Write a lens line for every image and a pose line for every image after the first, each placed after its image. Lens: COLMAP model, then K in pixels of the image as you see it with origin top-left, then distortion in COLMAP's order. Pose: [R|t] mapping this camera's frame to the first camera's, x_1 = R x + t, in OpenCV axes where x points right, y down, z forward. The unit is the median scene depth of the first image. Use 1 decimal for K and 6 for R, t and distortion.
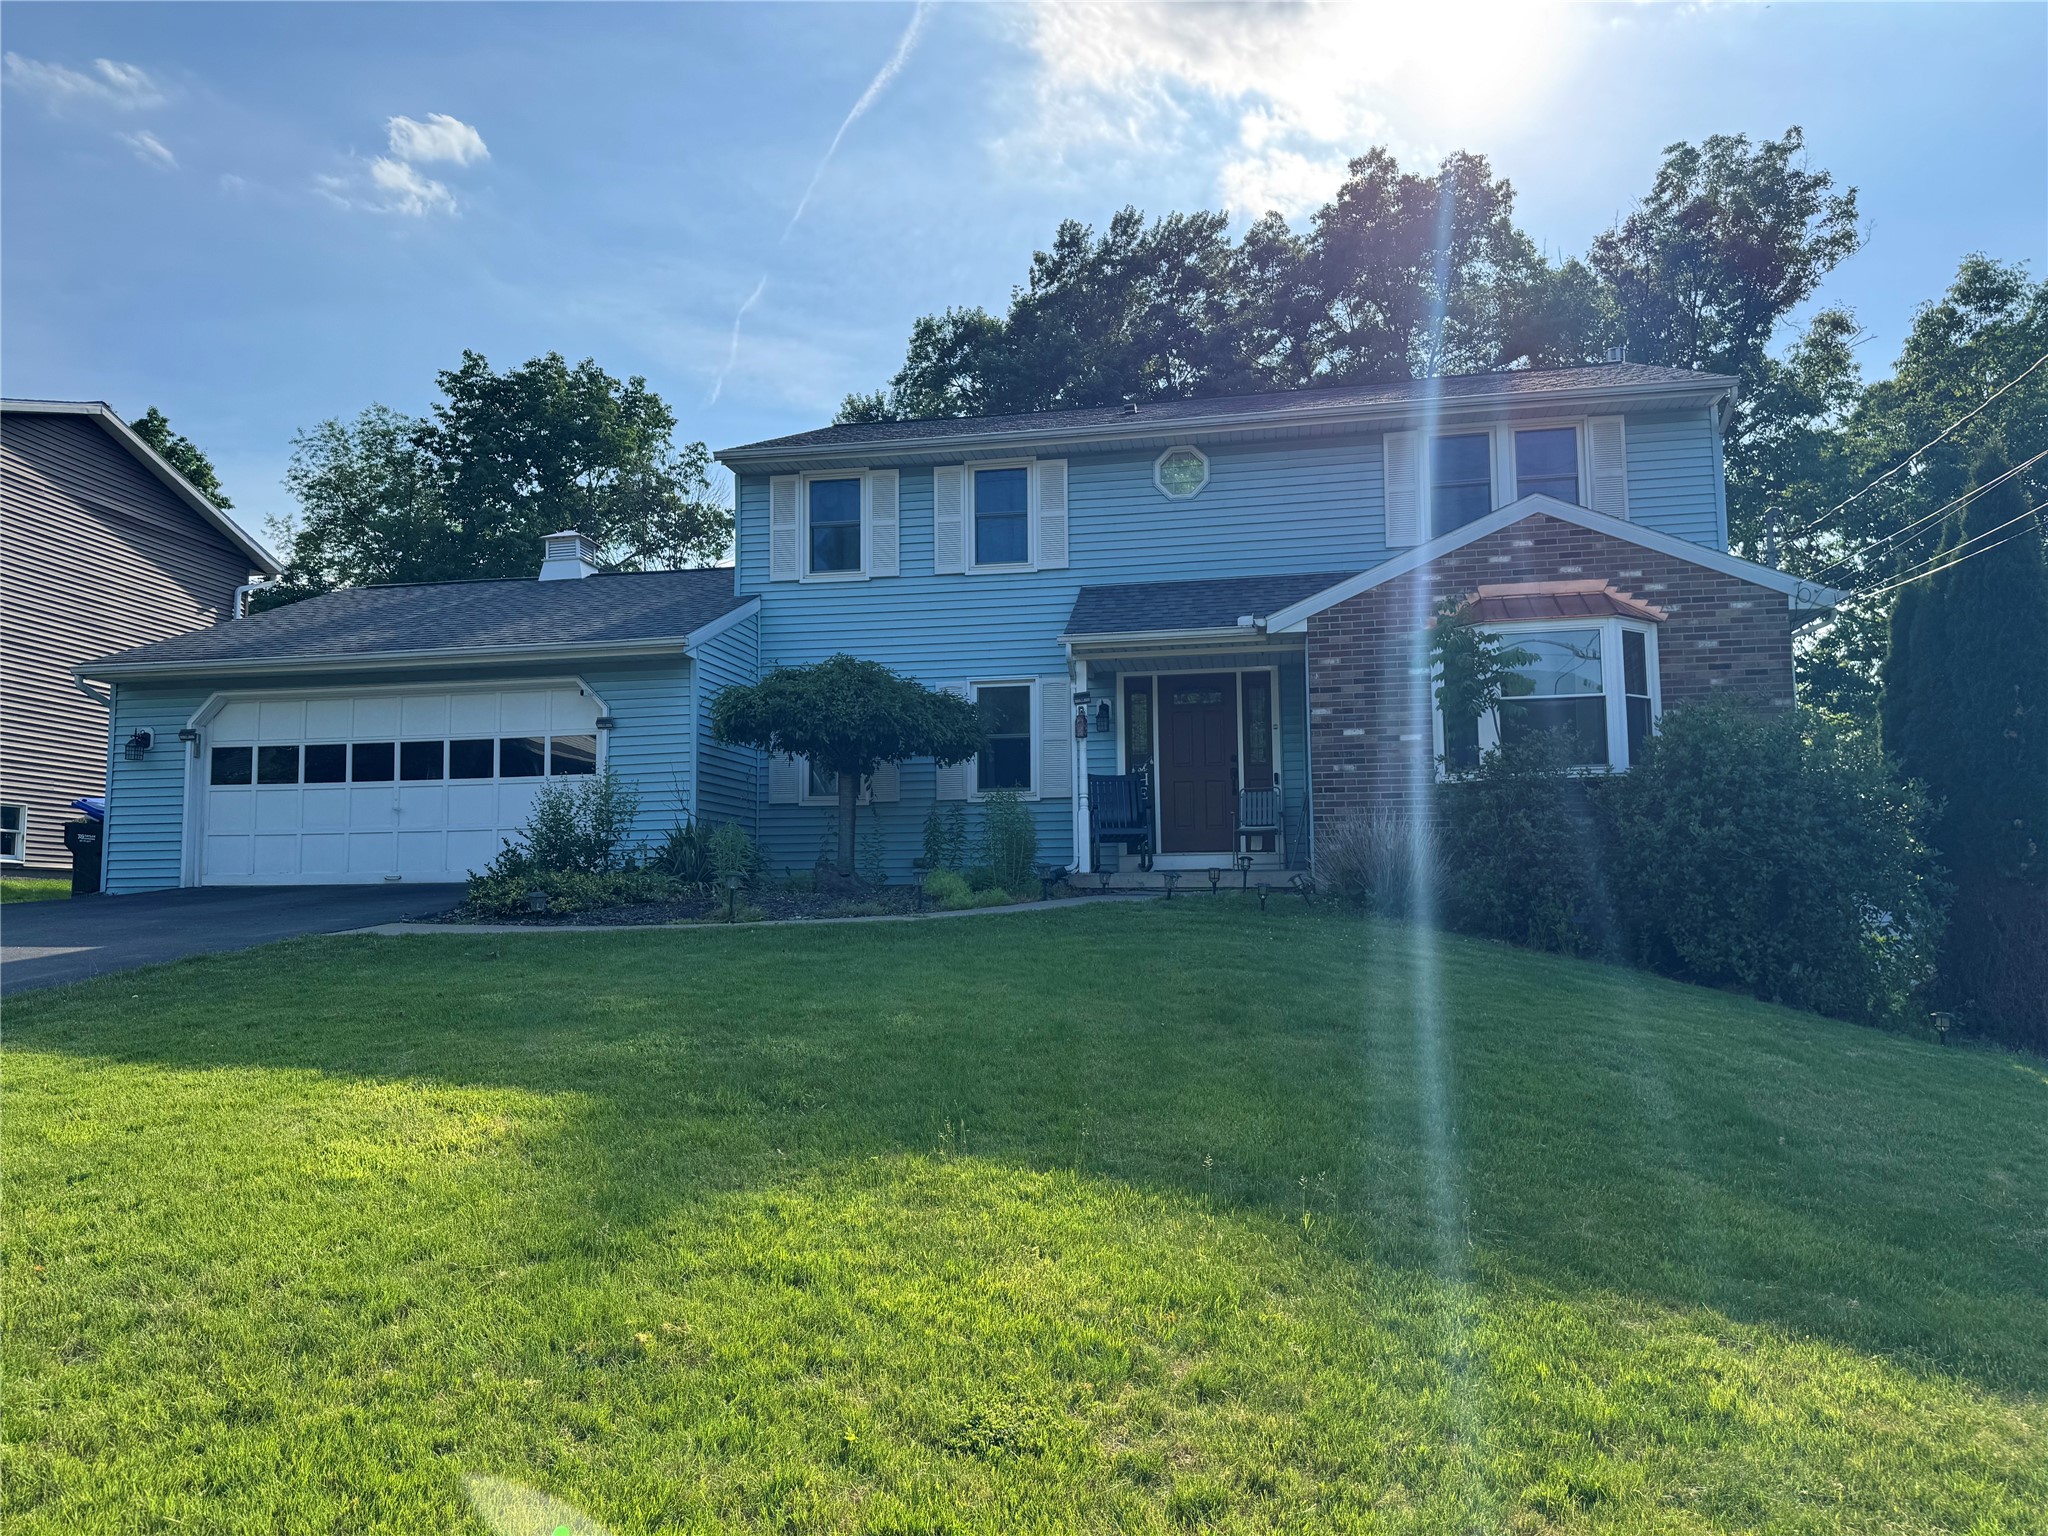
lens RADIAL K [[1408.5, 0, 1013.3], [0, 1408.5, 792.3], [0, 0, 1]] dist [0.090366, -0.115088]
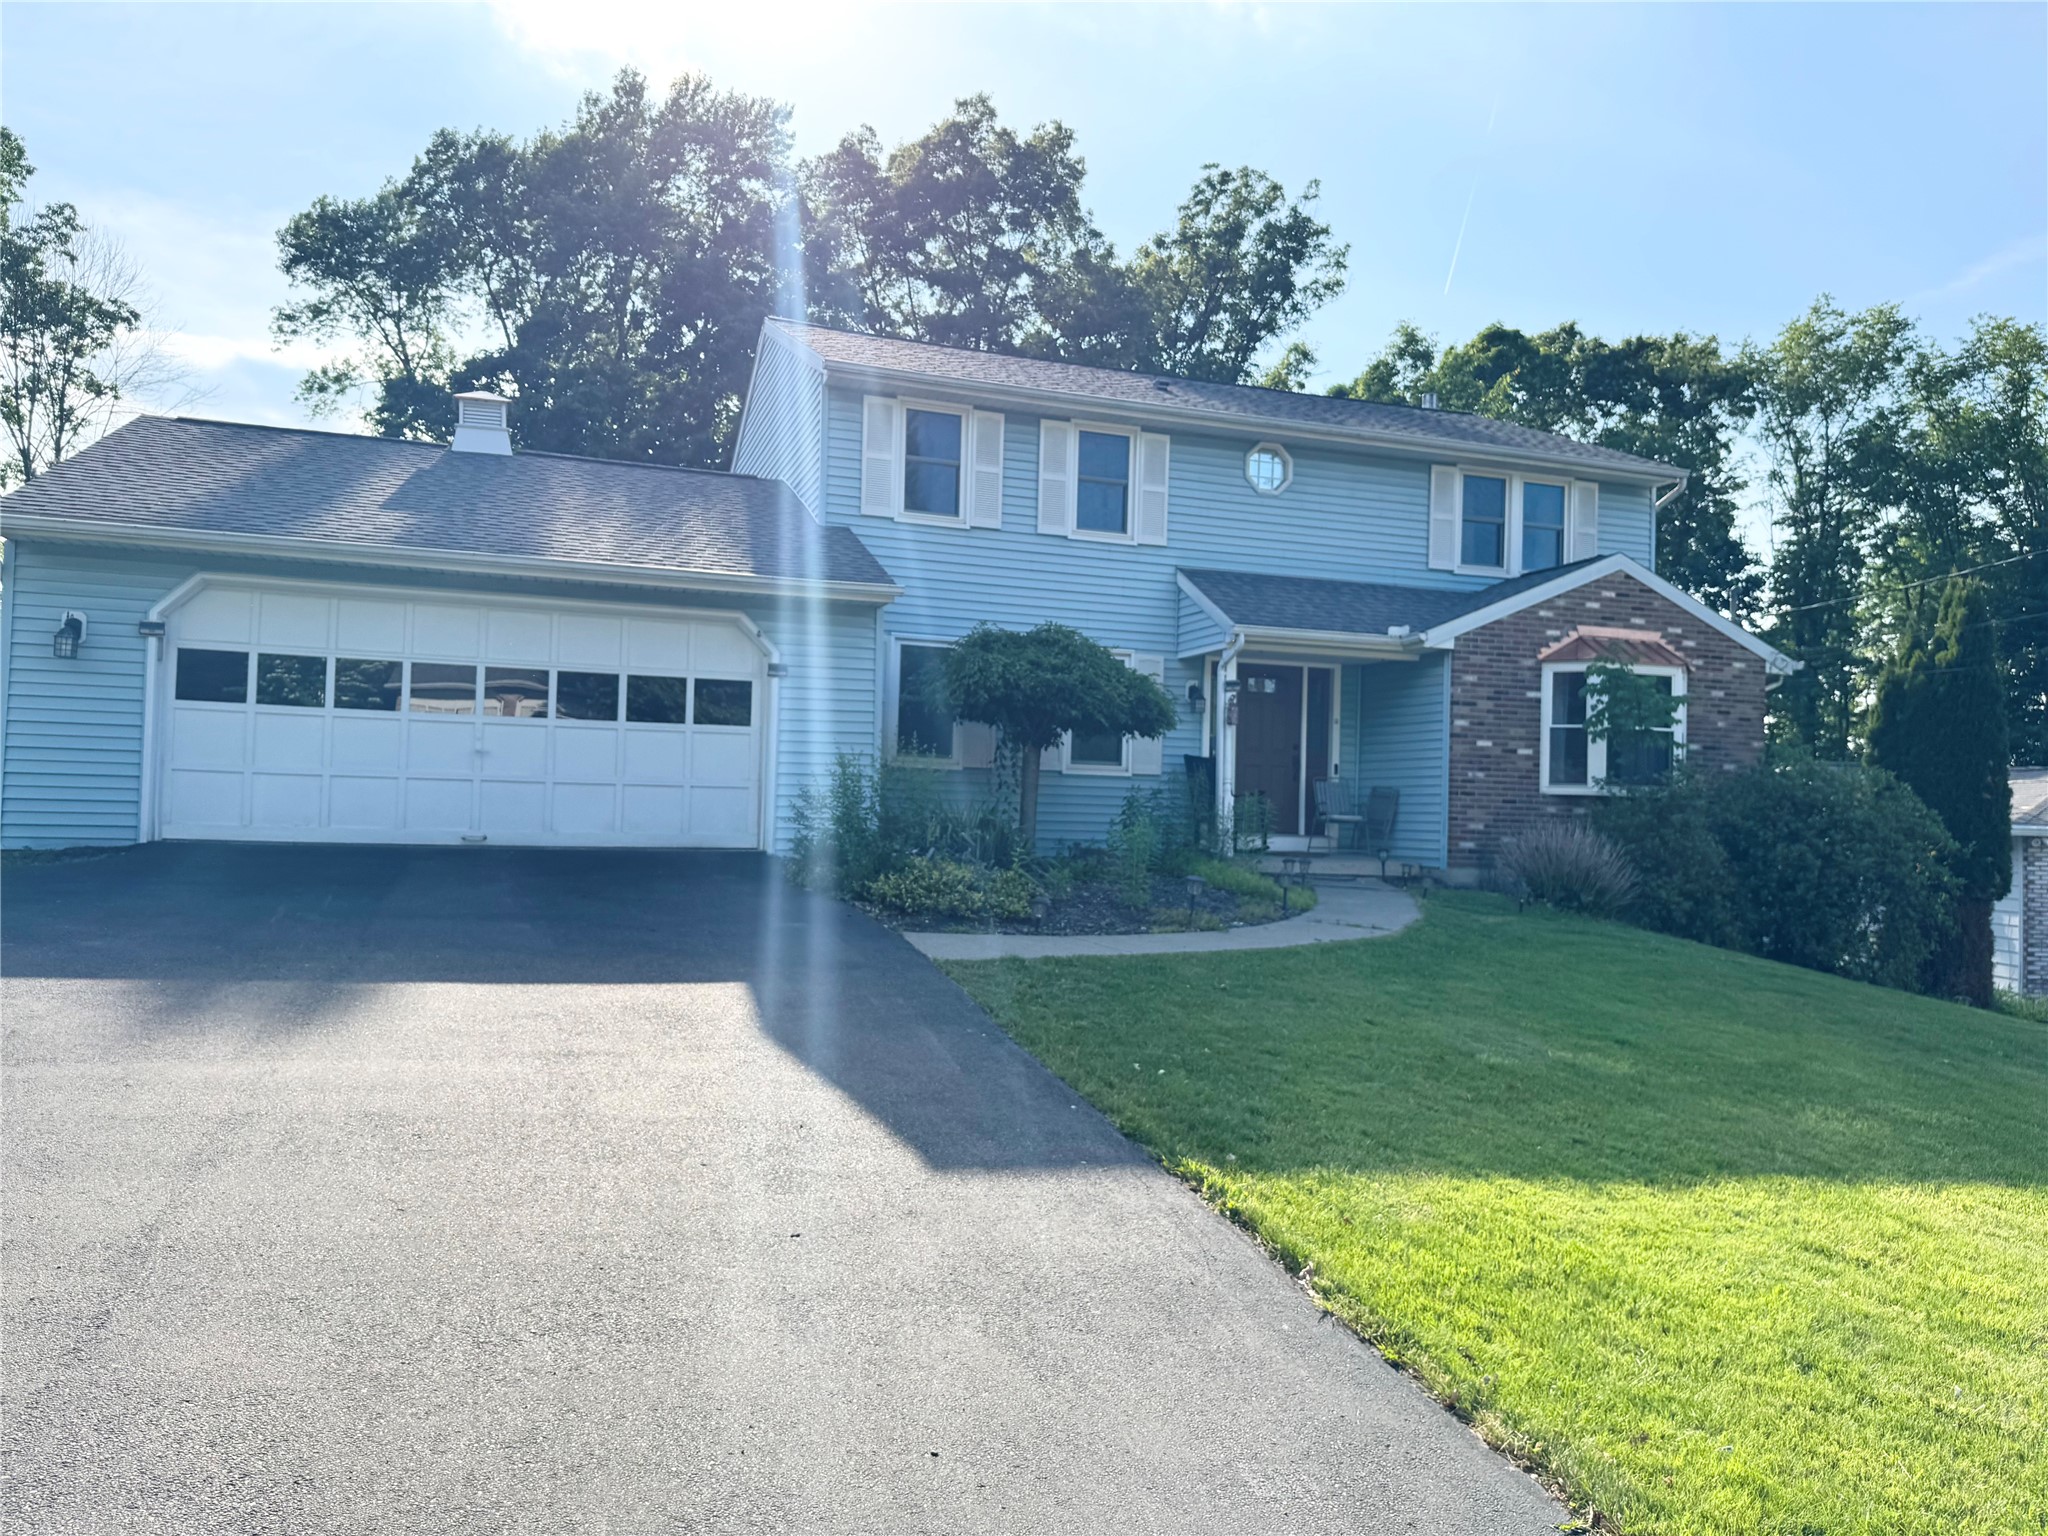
lens RADIAL K [[1443.7, 0, 1022.0], [0, 1443.7, 771.9], [0, 0, 1]] dist [0.079576, -0.116748]
pose [[0.867620, 0.049294, 0.494779, -0.573093], [-0.076606, 0.996445, 0.035059, -0.028273], [-0.491291, -0.068321, 0.868312, 0.153607]]
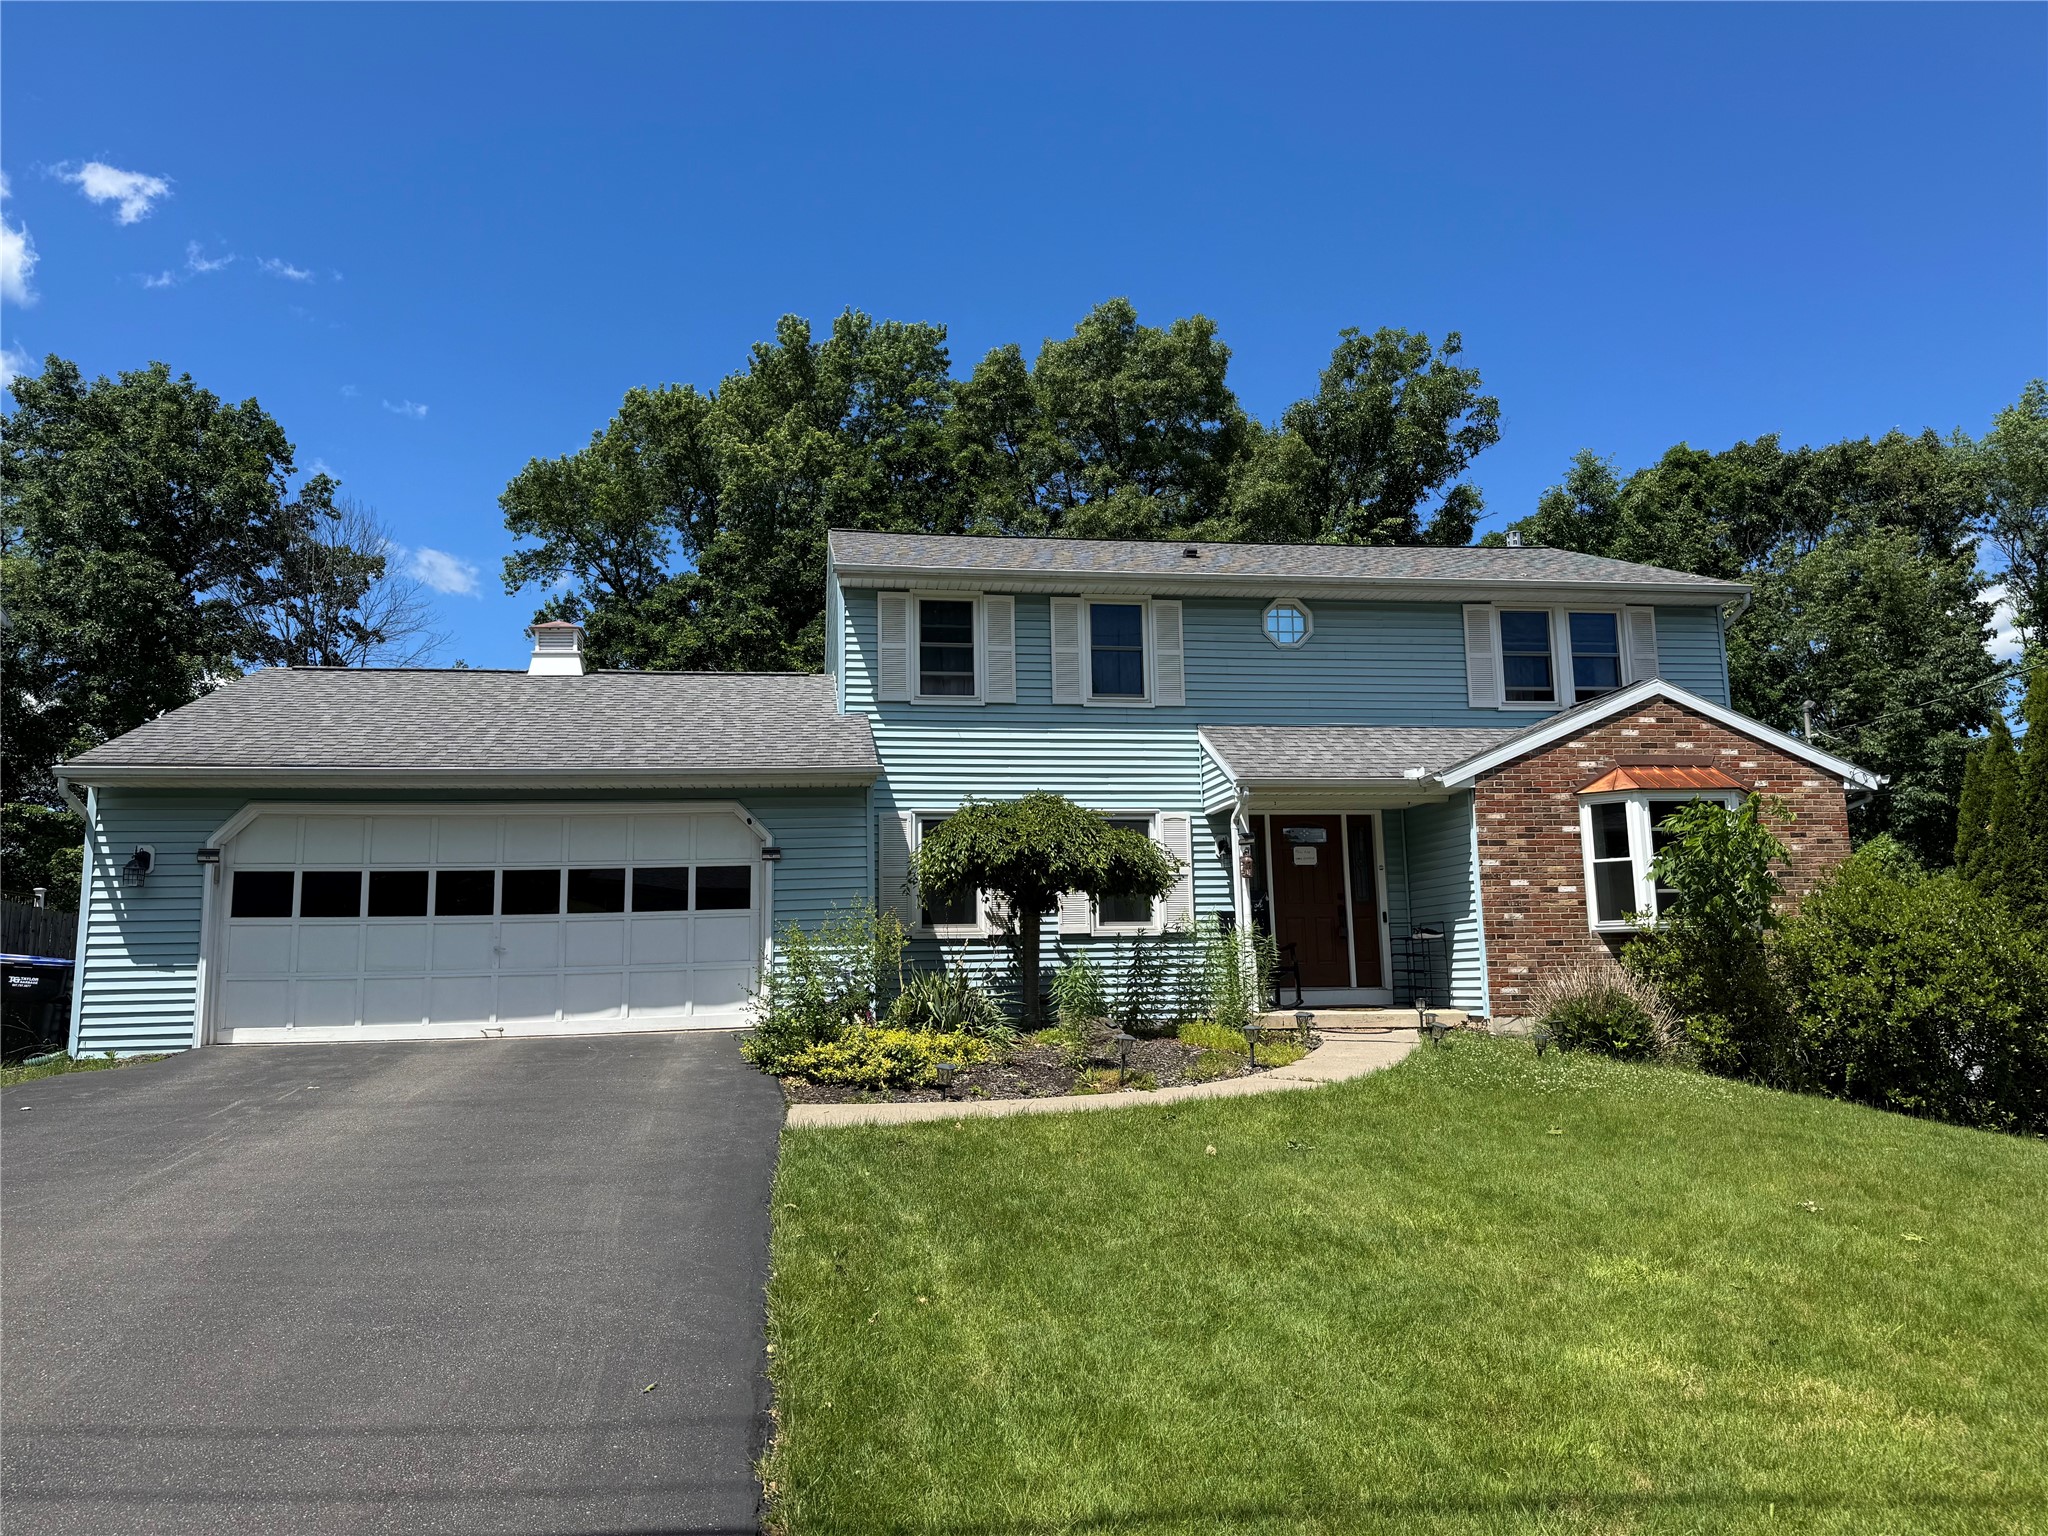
lens RADIAL K [[1433.7, 0, 1028.3], [0, 1433.7, 774.5], [0, 0, 1]] dist [0.091190, -0.117896]
pose [[0.940681, 0.039612, 0.336973, -0.432238], [-0.015903, 0.997218, -0.072830, -0.034055], [-0.338920, 0.063151, 0.938693, 0.071068]]
